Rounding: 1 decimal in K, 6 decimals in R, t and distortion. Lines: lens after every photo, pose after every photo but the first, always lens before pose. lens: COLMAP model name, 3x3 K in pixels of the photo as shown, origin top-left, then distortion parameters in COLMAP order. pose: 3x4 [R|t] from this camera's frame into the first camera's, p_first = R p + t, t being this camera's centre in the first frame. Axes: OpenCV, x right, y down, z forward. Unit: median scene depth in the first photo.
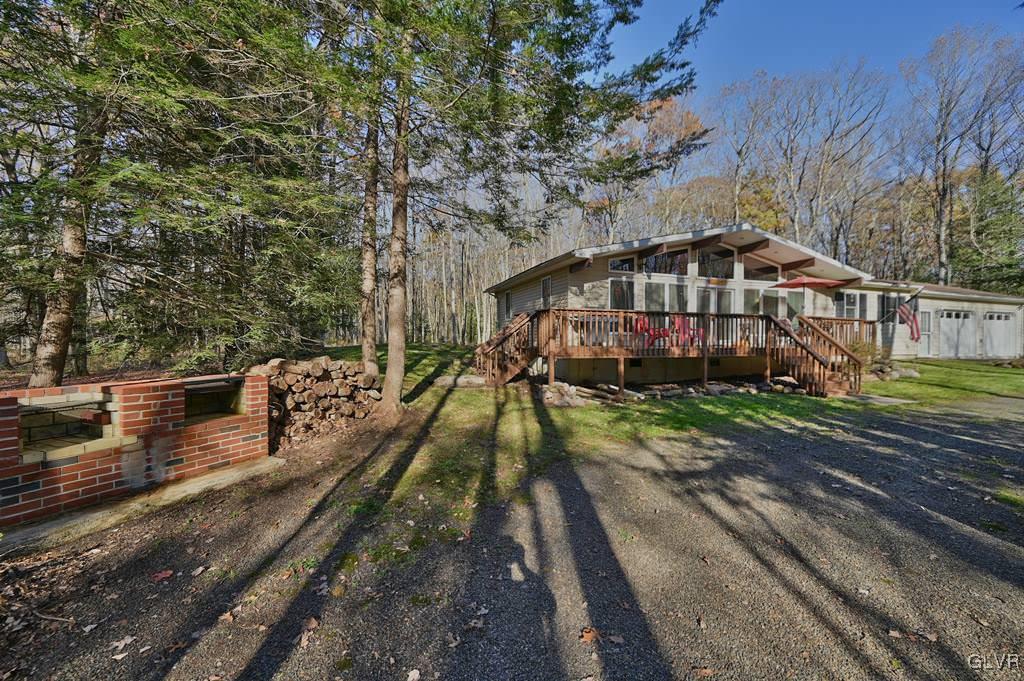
lens RADIAL K [[403.8, 0, 514.4], [0, 403.8, 339.0], [0, 0, 1]] dist [-0.001628, -0.000172]
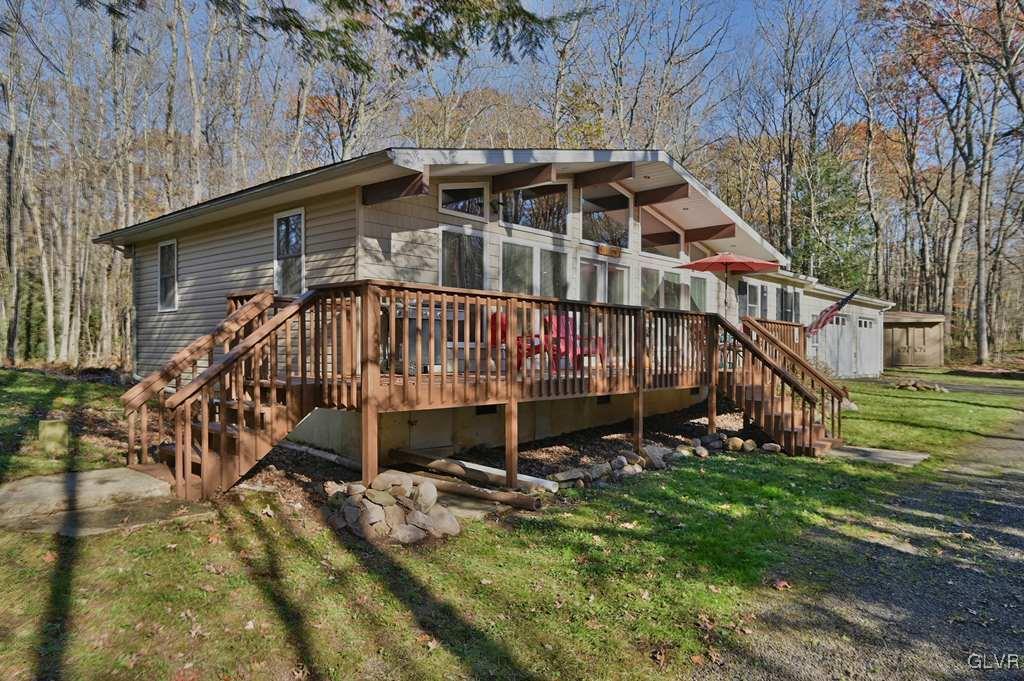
lens RADIAL K [[691.1, 0, 514.6], [0, 691.1, 343.9], [0, 0, 1]] dist [0.000610, -0.004579]
pose [[0.867907, 0.003127, 0.496717, -0.074763], [0.000112, 0.999979, -0.006491, -0.008972], [-0.496727, 0.005690, 0.867888, 0.237726]]
